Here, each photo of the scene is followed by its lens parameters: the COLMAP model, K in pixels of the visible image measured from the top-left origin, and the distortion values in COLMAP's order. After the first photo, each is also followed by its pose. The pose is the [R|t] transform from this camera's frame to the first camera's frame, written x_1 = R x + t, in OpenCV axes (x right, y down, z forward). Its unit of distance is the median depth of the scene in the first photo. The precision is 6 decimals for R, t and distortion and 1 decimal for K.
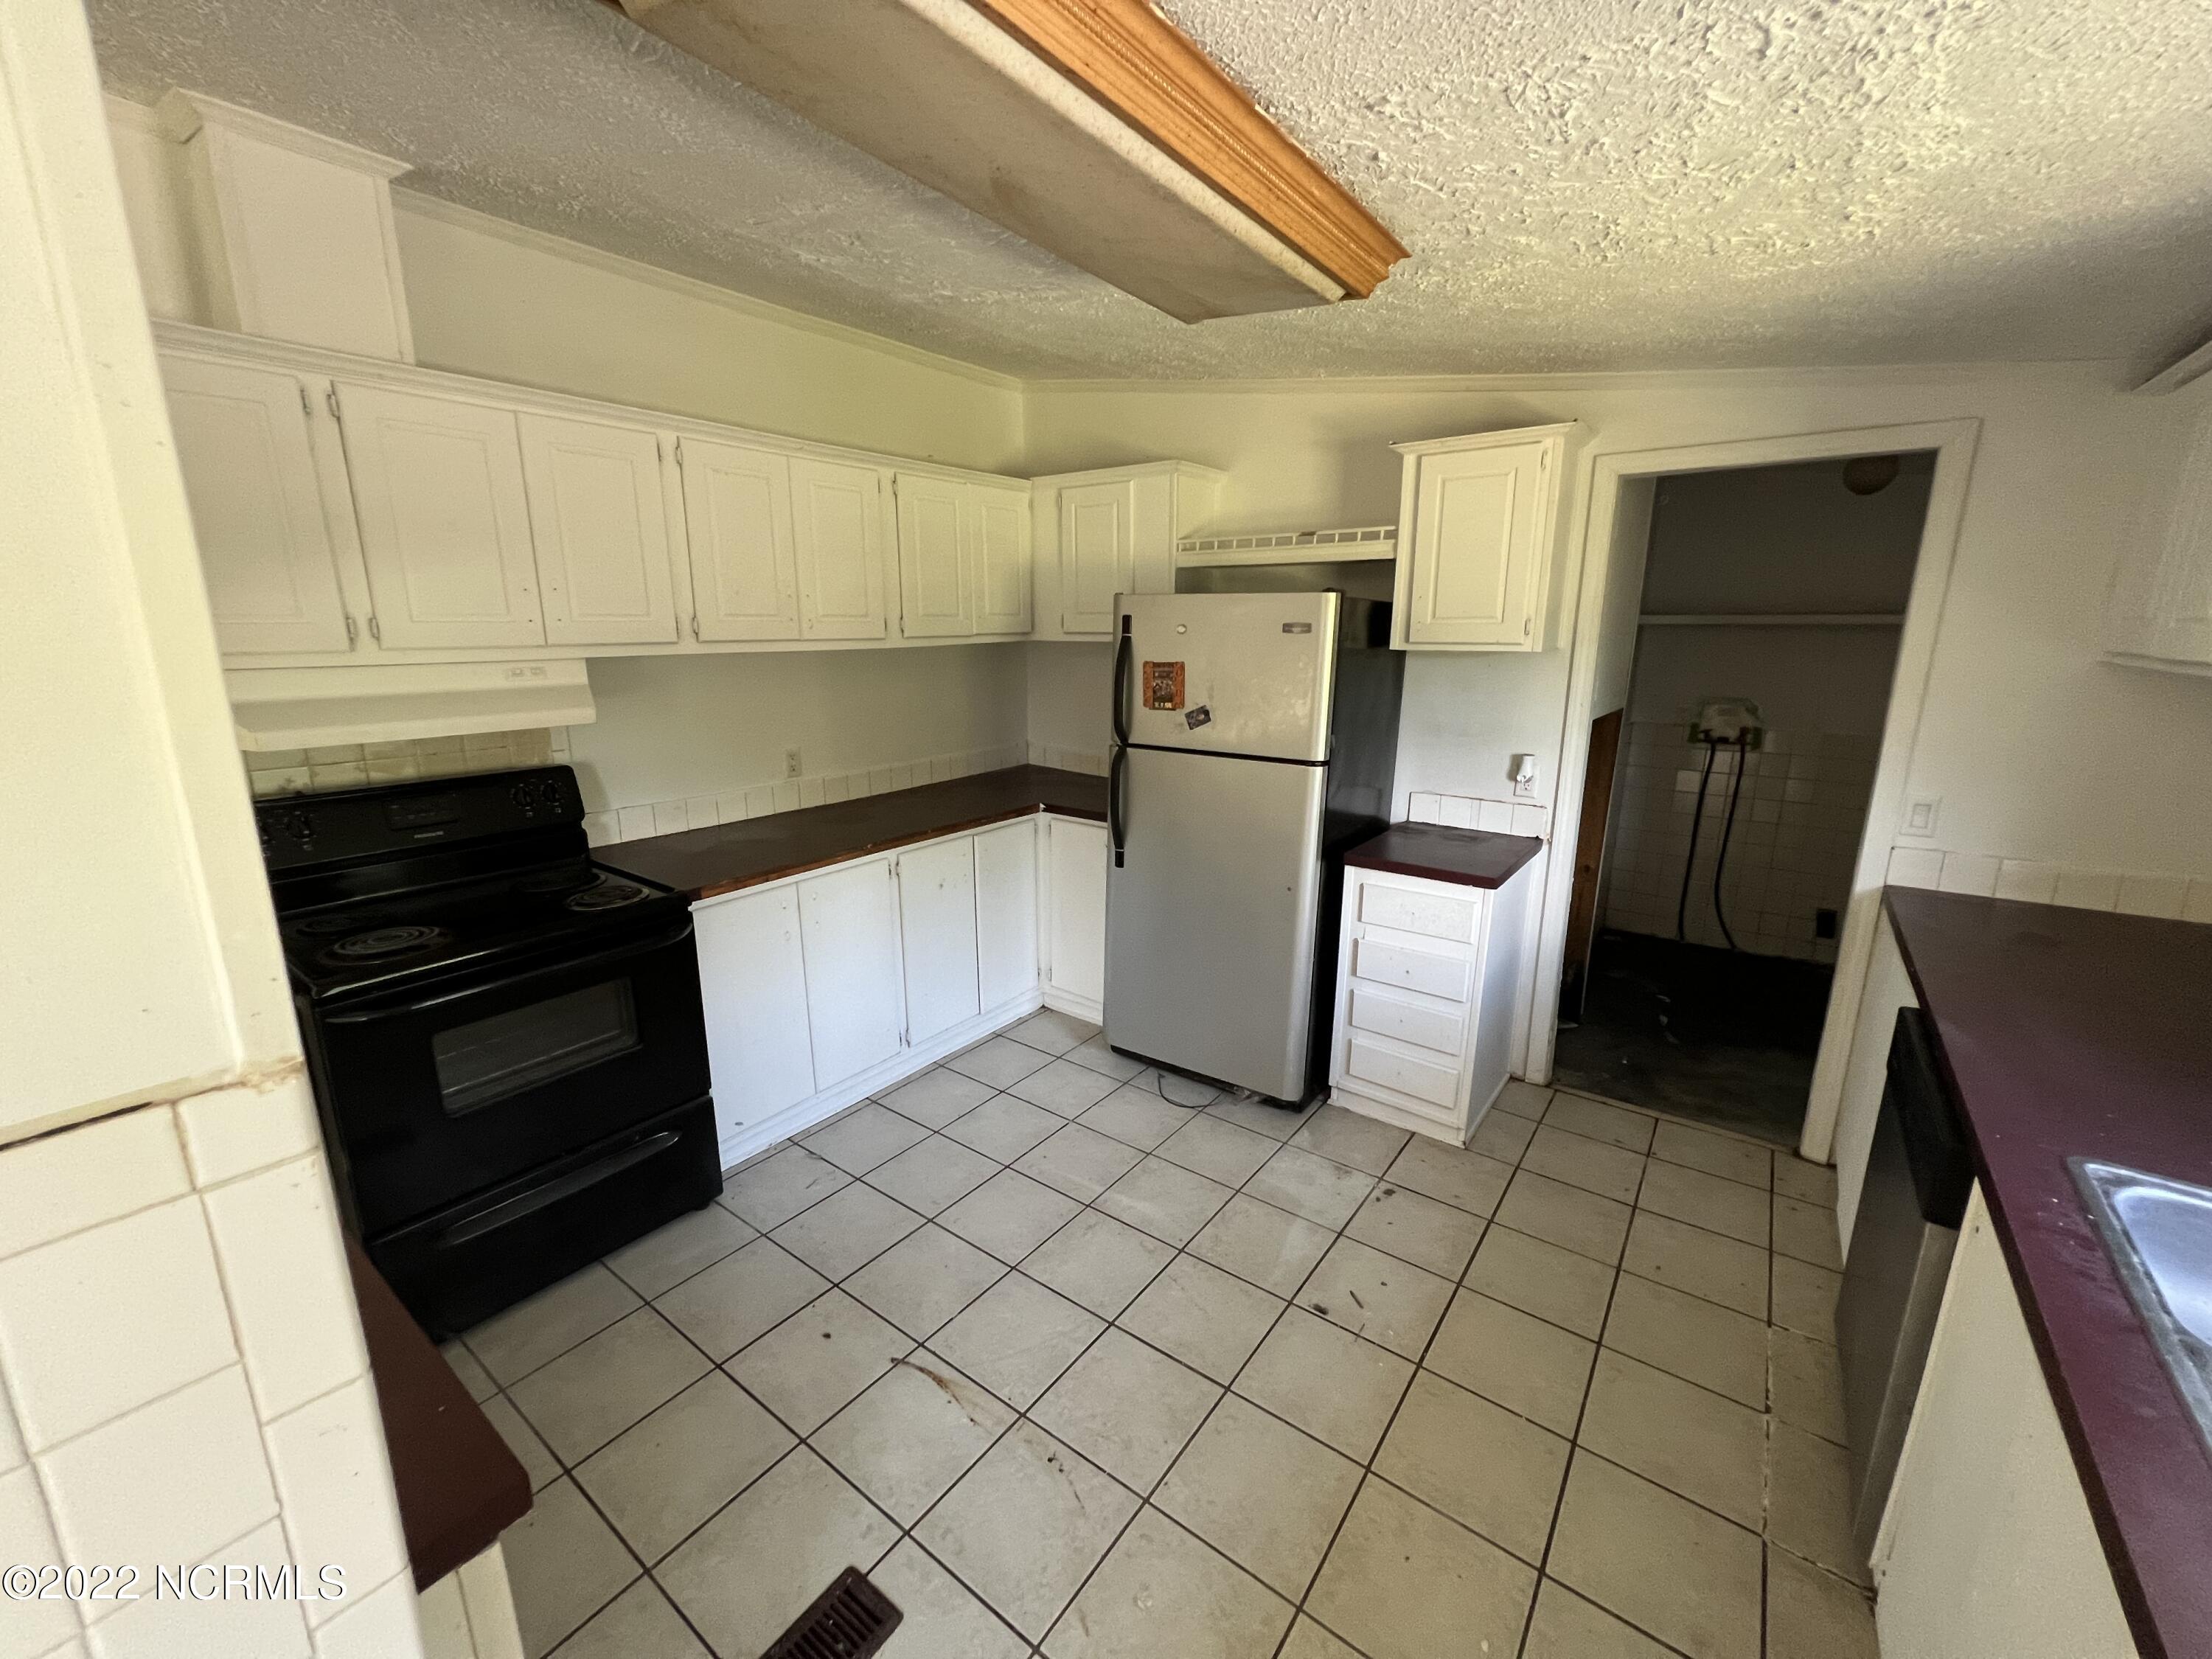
lens RADIAL K [[887.7, 0, 1111.3], [0, 887.7, 830.8], [0, 0, 1]] dist [0.000783, 0.000586]
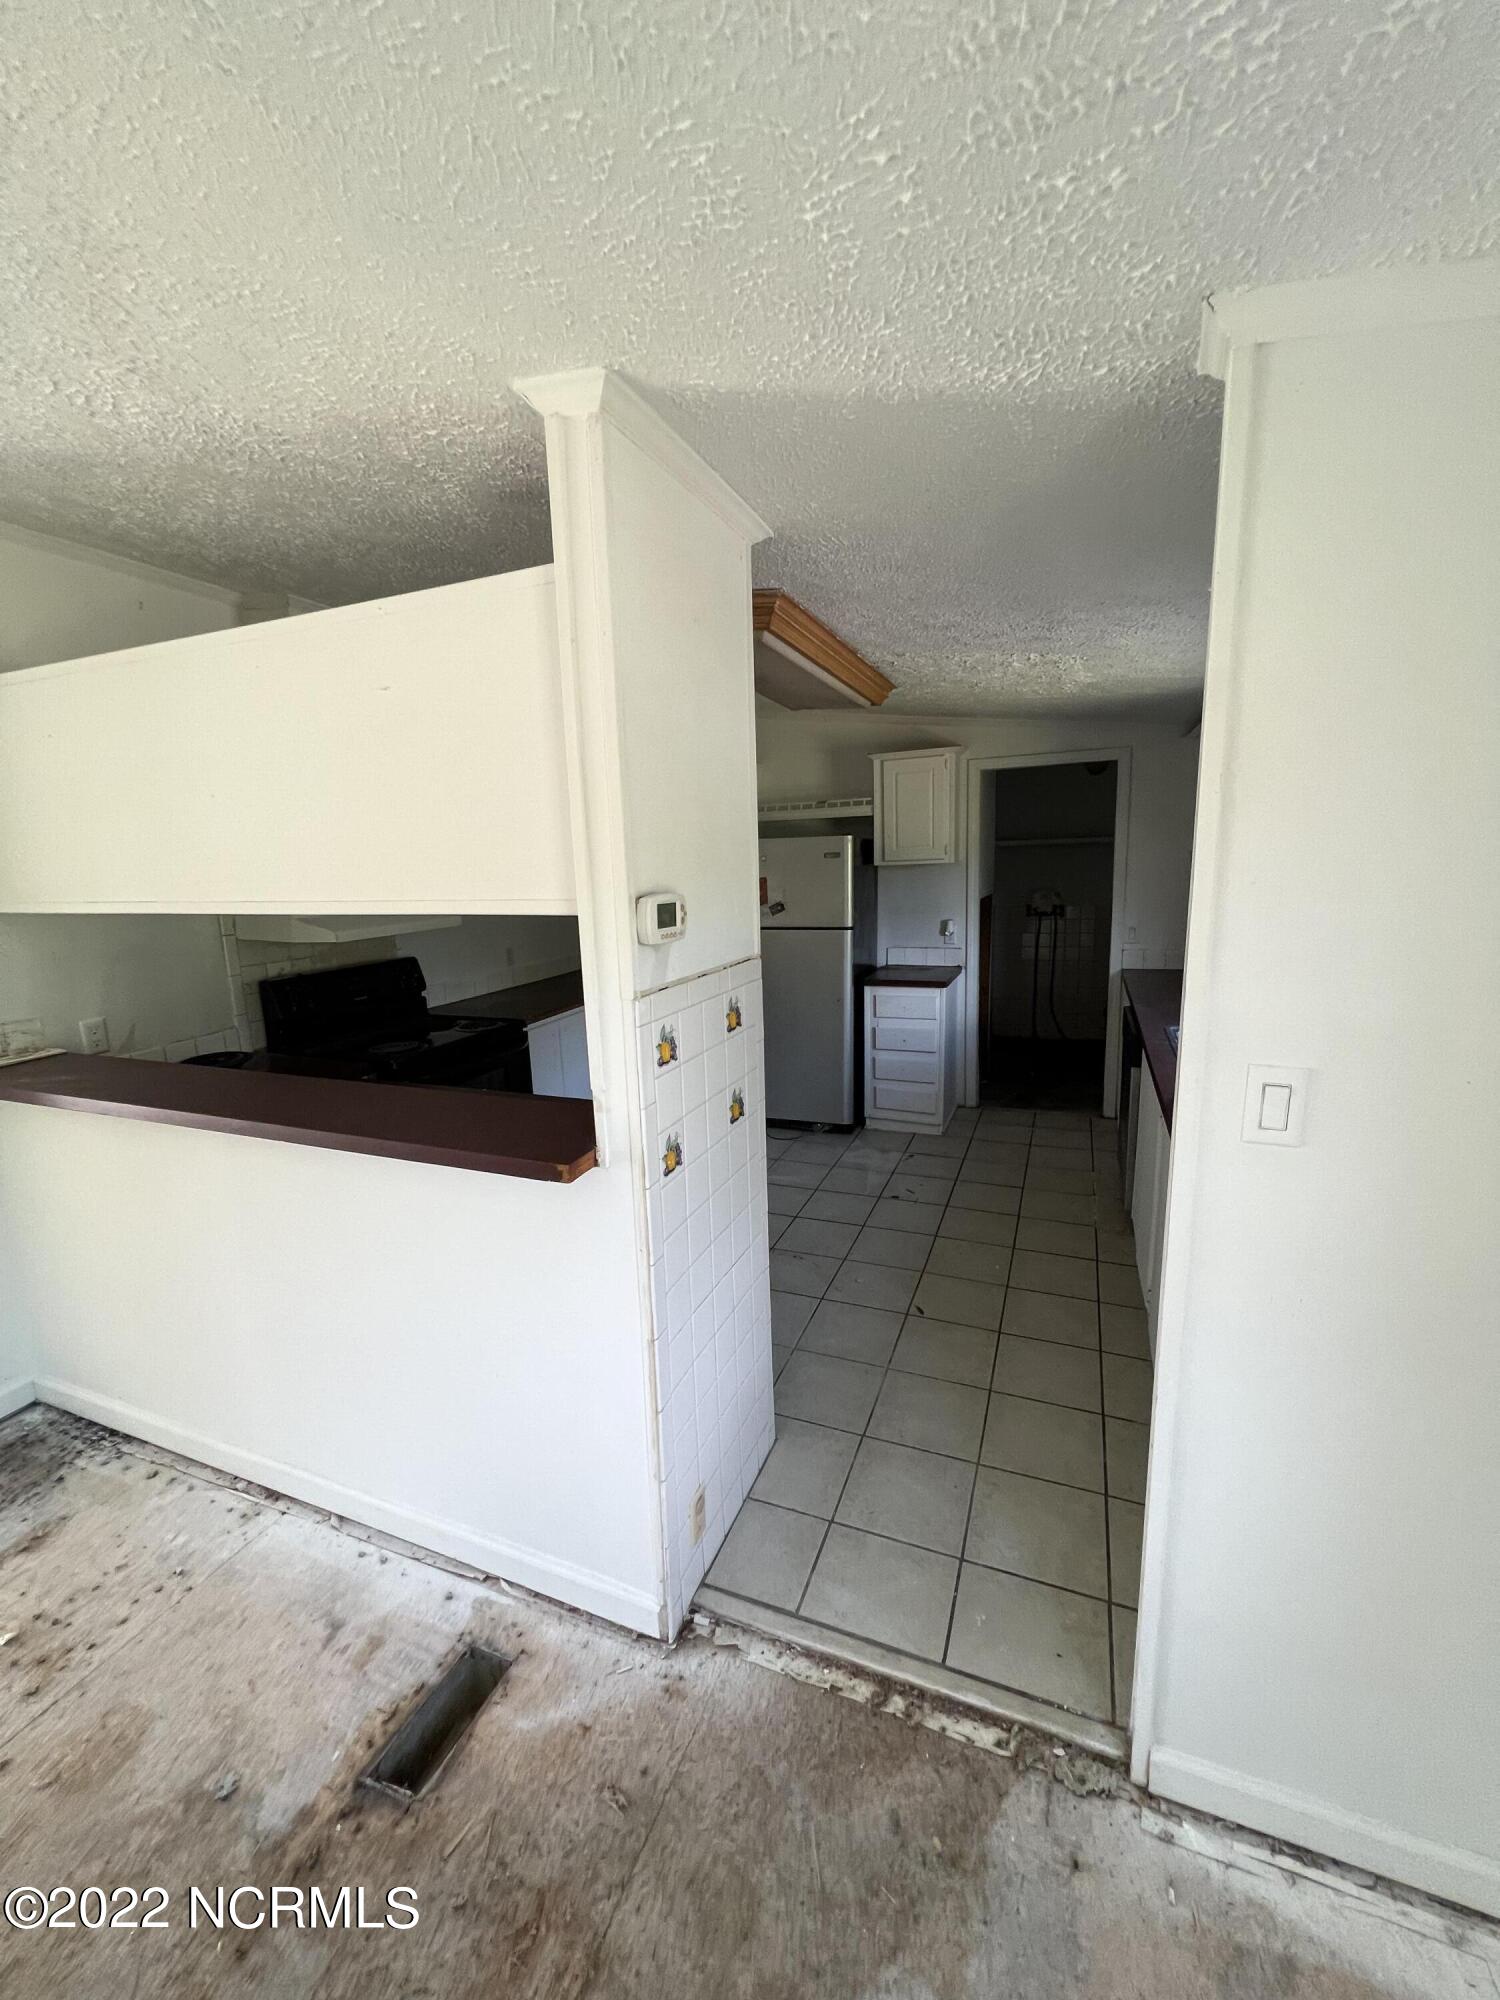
lens RADIAL K [[802.6, 0, 746.7], [0, 802.6, 1000.3], [0, 0, 1]] dist [0.000783, 0.000586]
pose [[0.968000, -0.081853, 0.237225, -0.345092], [0.094704, 0.994565, -0.043272, 0.113089], [-0.232394, 0.064353, 0.970490, -0.497628]]
